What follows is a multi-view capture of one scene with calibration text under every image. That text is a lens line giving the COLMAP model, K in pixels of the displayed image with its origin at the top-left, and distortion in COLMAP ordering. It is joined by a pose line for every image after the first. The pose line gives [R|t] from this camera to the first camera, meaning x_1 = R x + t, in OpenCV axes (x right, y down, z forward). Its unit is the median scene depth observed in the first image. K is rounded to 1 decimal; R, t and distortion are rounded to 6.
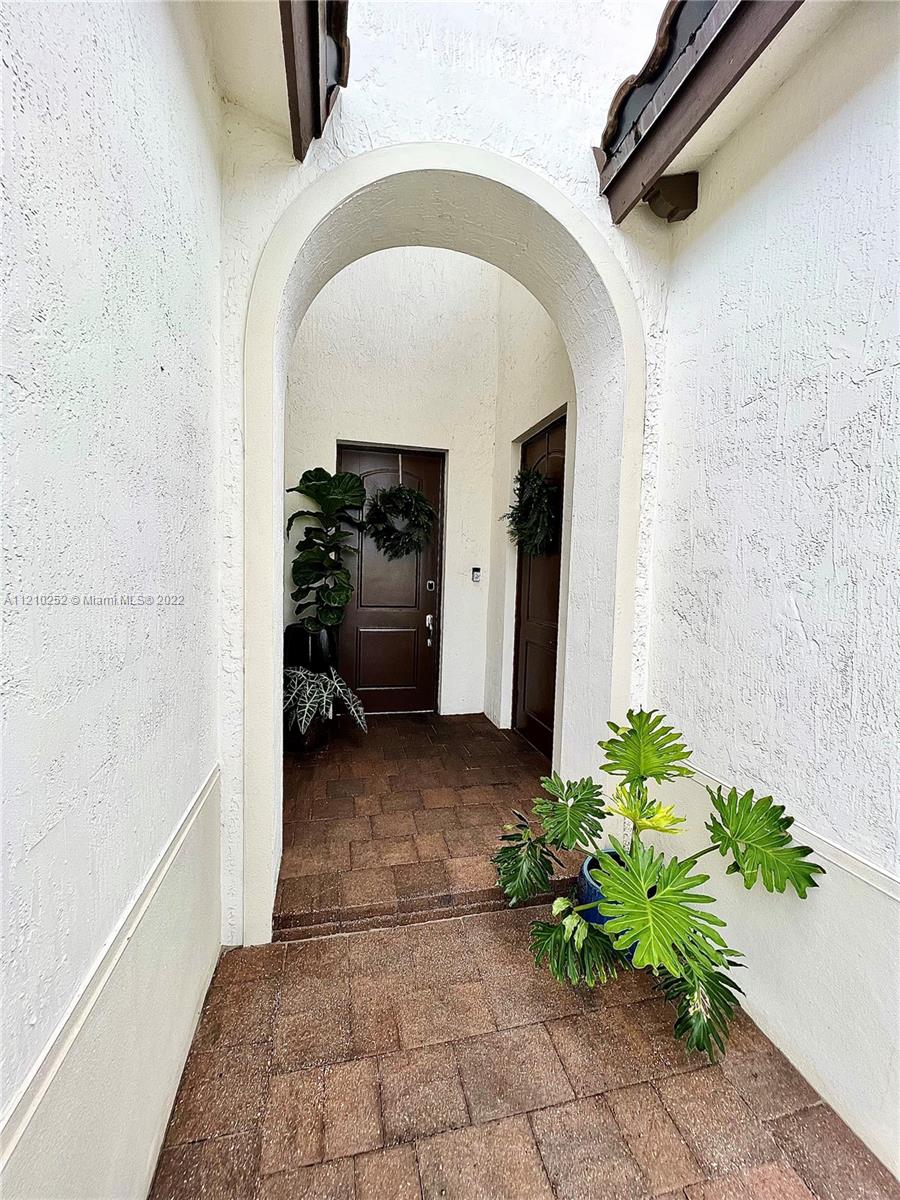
lens RADIAL K [[481.1, 0, 454.0], [0, 481.1, 592.3], [0, 0, 1]] dist [0.000980, -0.000568]
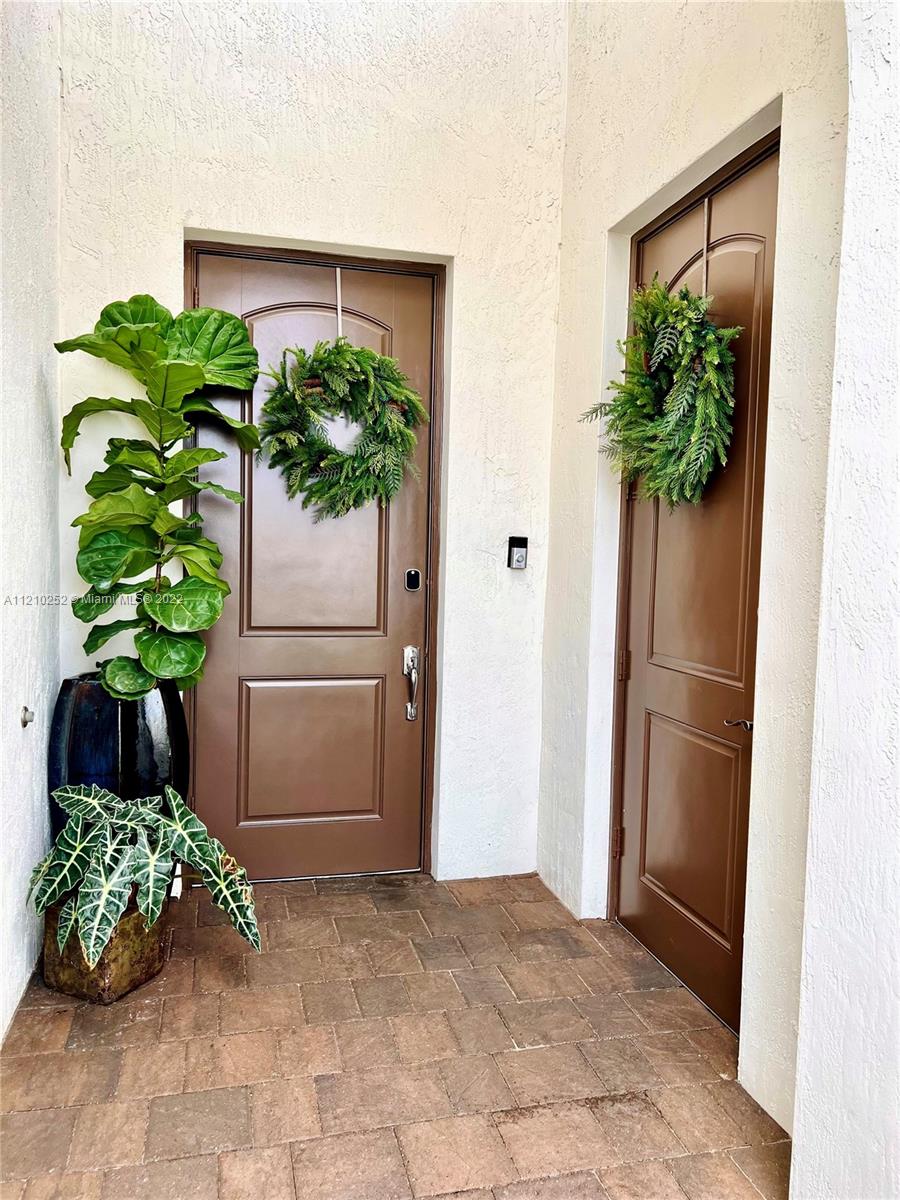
lens RADIAL K [[904.3, 0, 450.9], [0, 904.3, 604.8], [0, 0, 1]] dist [0.047535, -0.052462]
pose [[0.999930, -0.005247, 0.010565, -0.026129], [0.005056, 0.999825, 0.018015, -0.006020], [-0.010658, -0.017961, 0.999782, 0.215726]]
